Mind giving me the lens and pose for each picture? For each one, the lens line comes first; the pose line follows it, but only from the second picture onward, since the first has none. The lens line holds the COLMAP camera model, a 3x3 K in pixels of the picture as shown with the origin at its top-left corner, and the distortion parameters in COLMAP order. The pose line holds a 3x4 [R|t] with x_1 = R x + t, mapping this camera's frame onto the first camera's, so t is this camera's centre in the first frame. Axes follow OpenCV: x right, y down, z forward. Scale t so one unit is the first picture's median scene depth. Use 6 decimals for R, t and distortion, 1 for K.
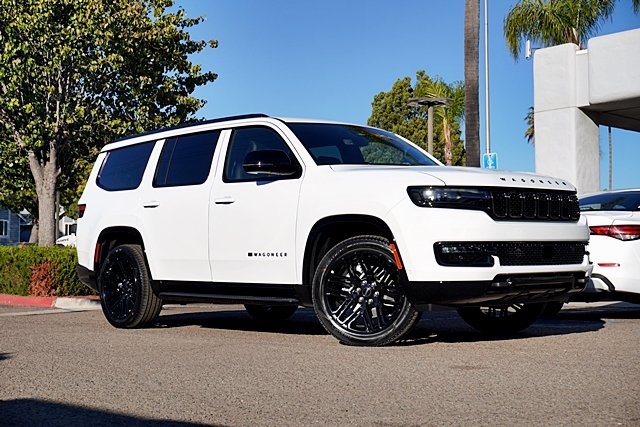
lens RADIAL K [[984.6, 0, 329.7], [0, 984.6, 206.6], [0, 0, 1]] dist [0.004985, -0.083346]
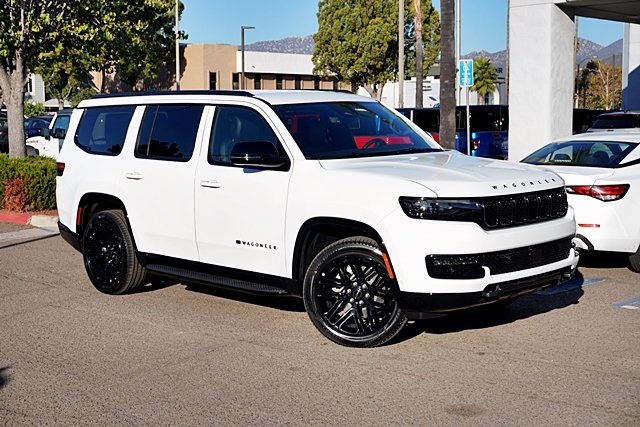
lens RADIAL K [[984.6, 0, 329.7], [0, 984.6, 206.6], [0, 0, 1]] dist [0.004985, -0.083346]
pose [[0.999315, -0.006707, 0.036382, -0.020718], [0.000901, 0.987548, 0.157314, -0.123619], [-0.036984, -0.157174, 0.986878, 0.012755]]
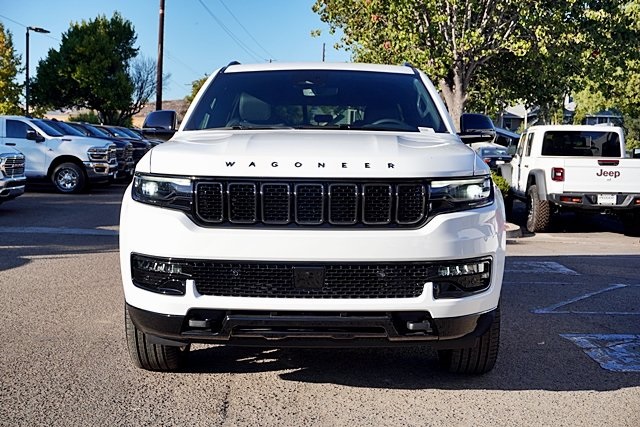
lens RADIAL K [[856.8, 0, 320.0], [0, 856.8, 213.5], [0, 0, 1]] dist [-0.087902, -0.007527]
pose [[0.714856, 0.057410, -0.696911, 0.461201], [0.032671, 0.992794, 0.115296, -0.043139], [0.698508, -0.105189, 0.707829, 0.475602]]
